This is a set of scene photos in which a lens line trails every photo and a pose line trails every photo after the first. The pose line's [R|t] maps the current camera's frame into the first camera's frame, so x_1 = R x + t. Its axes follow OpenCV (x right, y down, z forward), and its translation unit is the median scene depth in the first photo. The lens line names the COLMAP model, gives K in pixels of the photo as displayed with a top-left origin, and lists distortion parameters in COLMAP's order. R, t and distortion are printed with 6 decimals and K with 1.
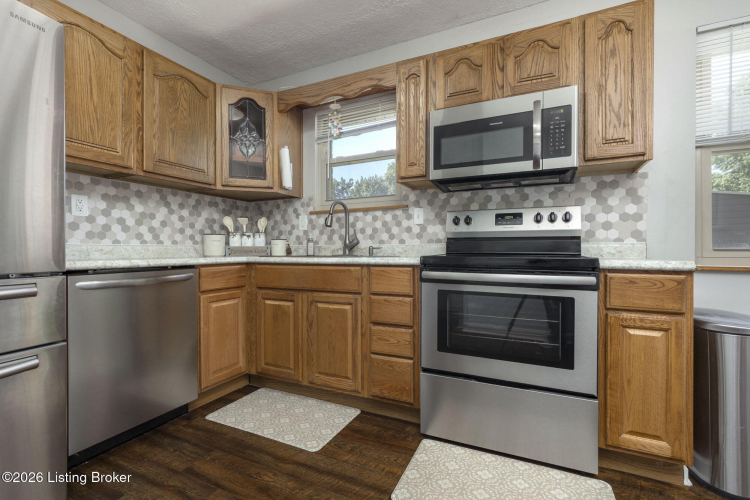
lens RADIAL K [[339.4, 0, 376.8], [0, 339.4, 251.2], [0, 0, 1]] dist [0.004669, 0.000114]
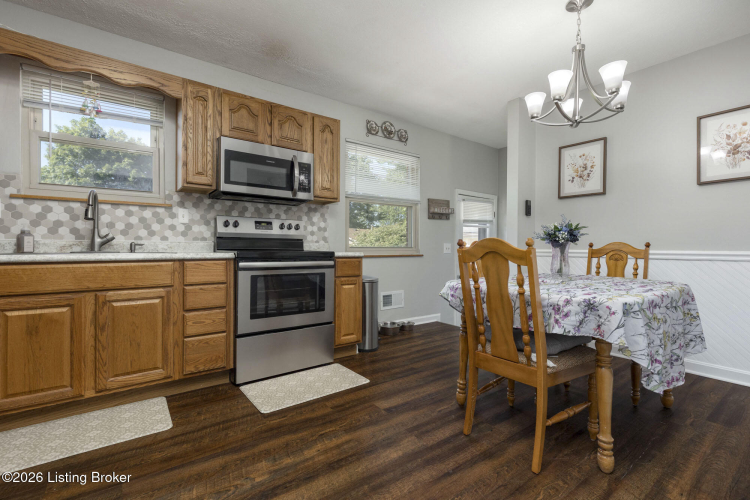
lens RADIAL K [[339.4, 0, 376.8], [0, 339.4, 251.2], [0, 0, 1]] dist [0.004669, 0.000114]
pose [[0.458519, -0.005814, 0.888666, -0.696926], [-0.002004, 0.999969, 0.007576, 0.002301], [-0.888682, -0.005255, 0.458493, -0.084258]]
